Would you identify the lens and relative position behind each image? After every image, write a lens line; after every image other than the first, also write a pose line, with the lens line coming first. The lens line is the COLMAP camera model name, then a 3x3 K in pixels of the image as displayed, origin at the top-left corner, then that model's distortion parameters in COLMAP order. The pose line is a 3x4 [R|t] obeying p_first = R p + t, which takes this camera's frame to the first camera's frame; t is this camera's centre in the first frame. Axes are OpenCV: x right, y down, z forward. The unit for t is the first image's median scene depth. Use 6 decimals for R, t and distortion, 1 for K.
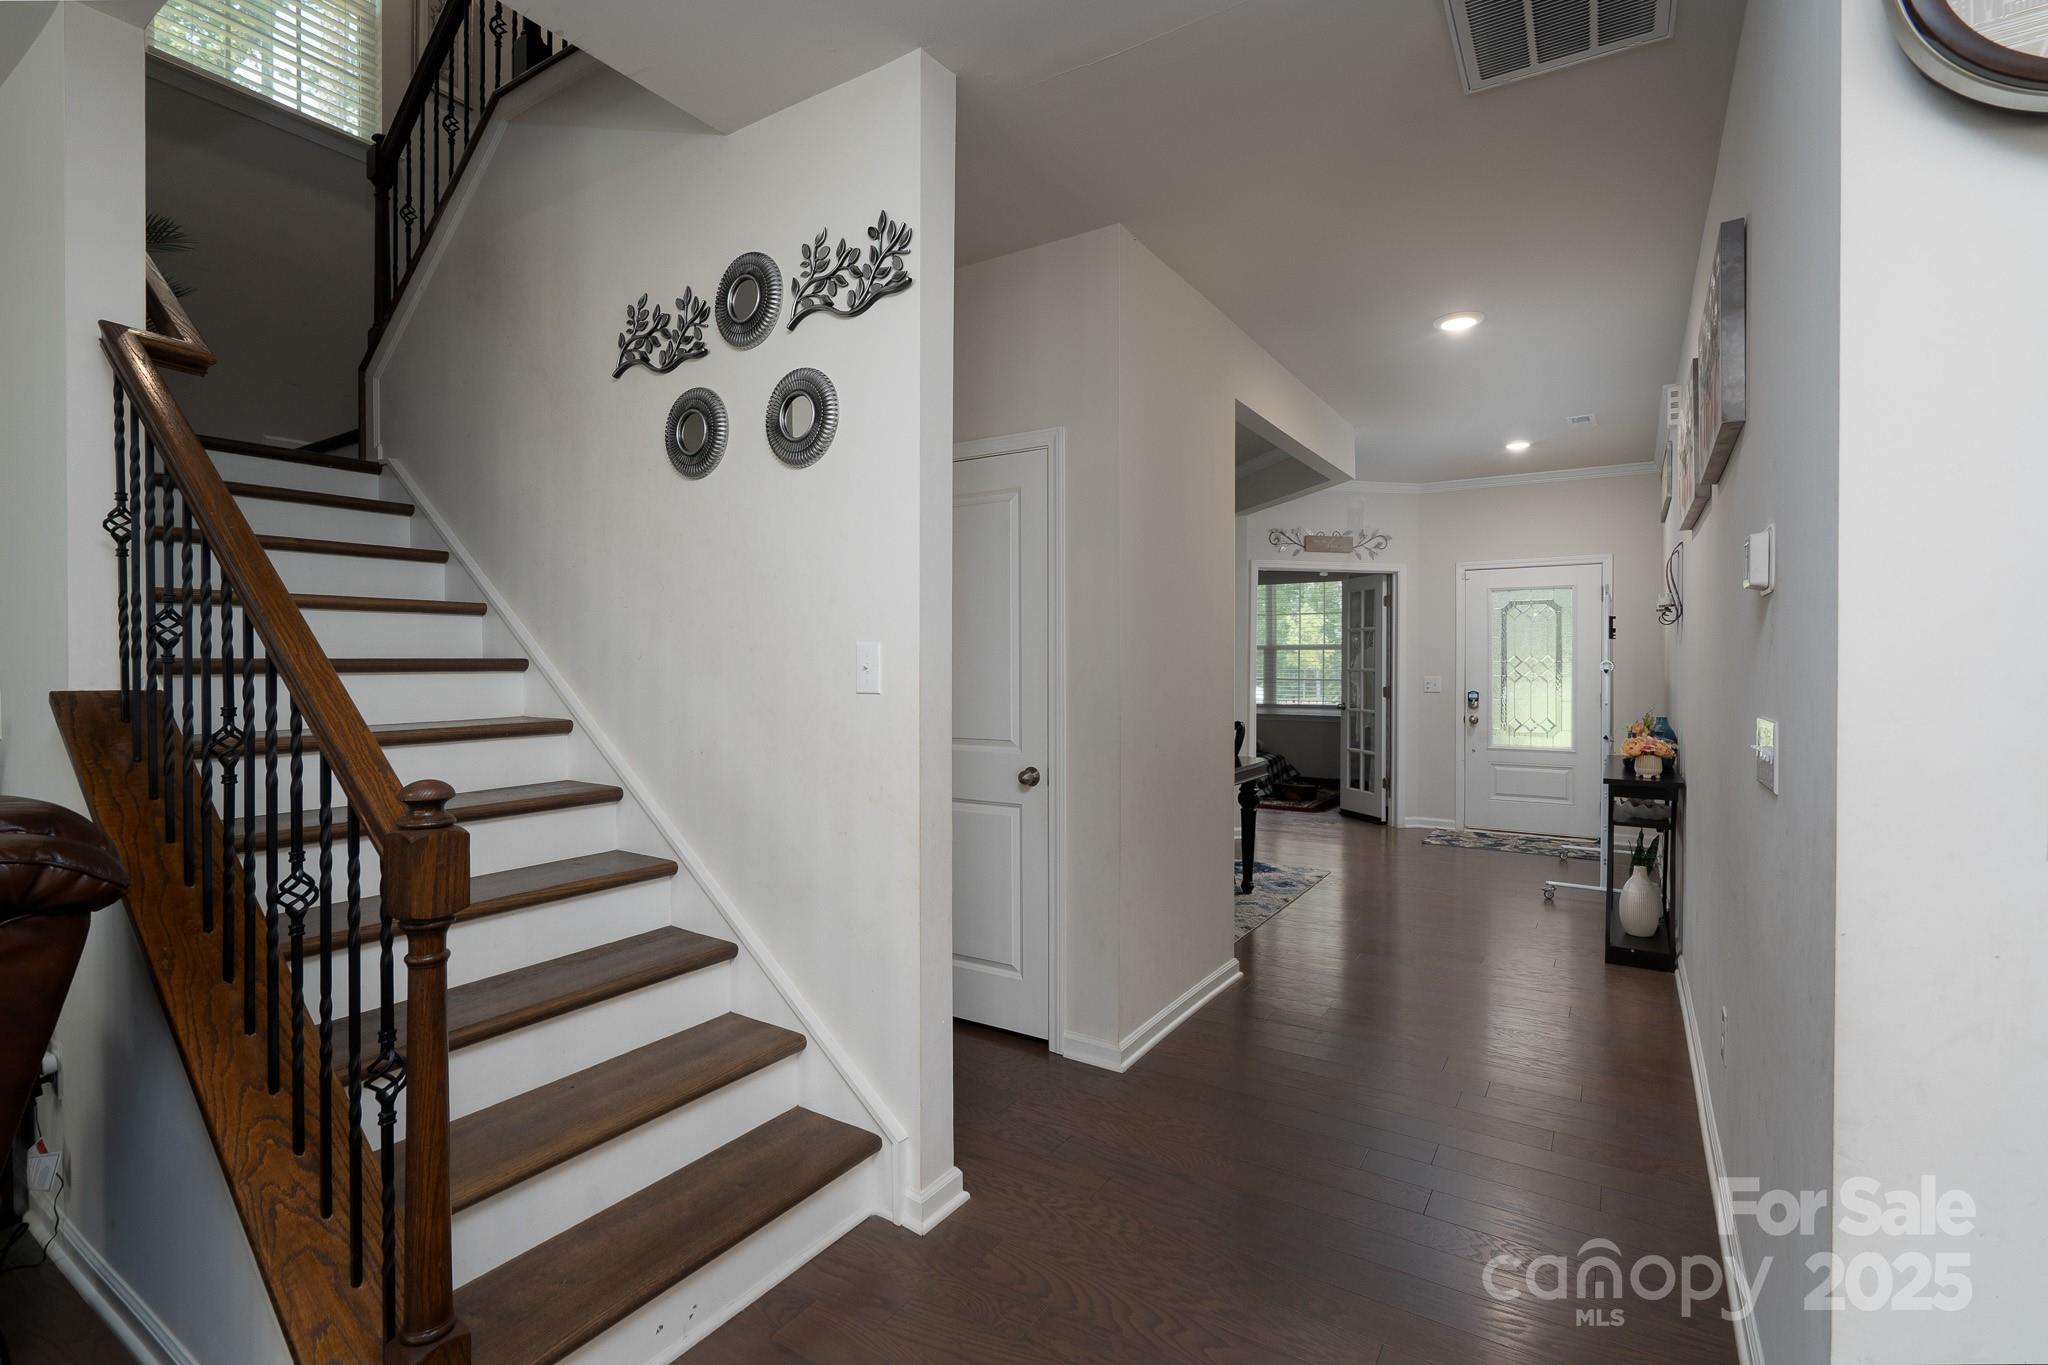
lens RADIAL K [[928.8, 0, 1021.3], [0, 928.8, 670.2], [0, 0, 1]] dist [0.002934, 0.000673]
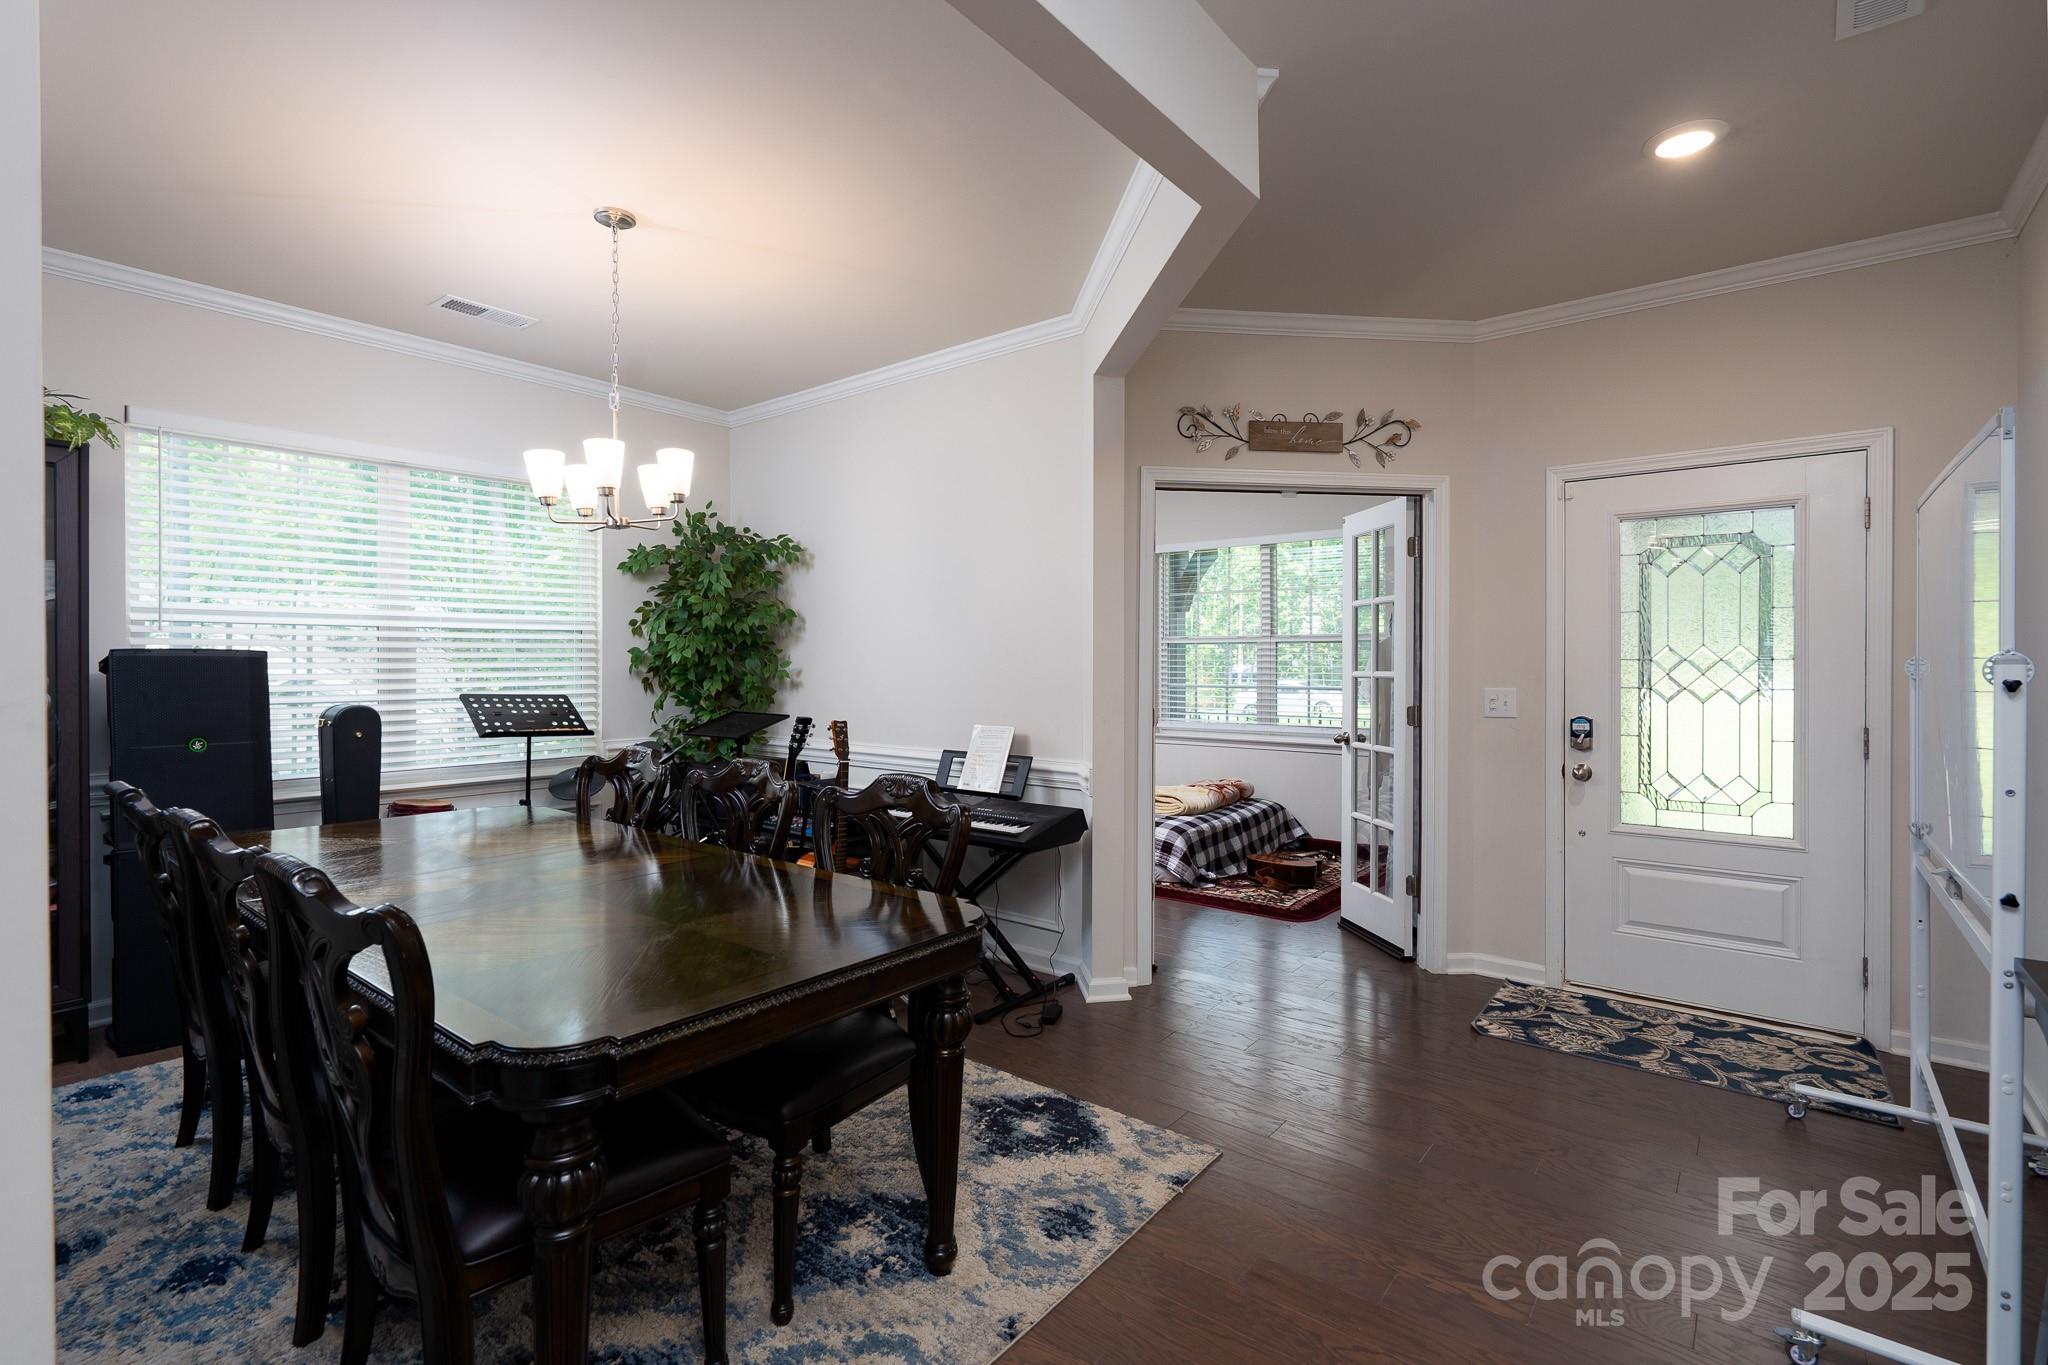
lens RADIAL K [[961.0, 0, 1021.3], [0, 961.0, 663.7], [0, 0, 1]] dist [0.001727, 0.000704]
pose [[0.995853, 0.001079, -0.090966, 0.220190], [-0.001651, 0.999979, -0.006220, -0.002736], [0.090957, 0.006345, 0.995835, 0.430830]]
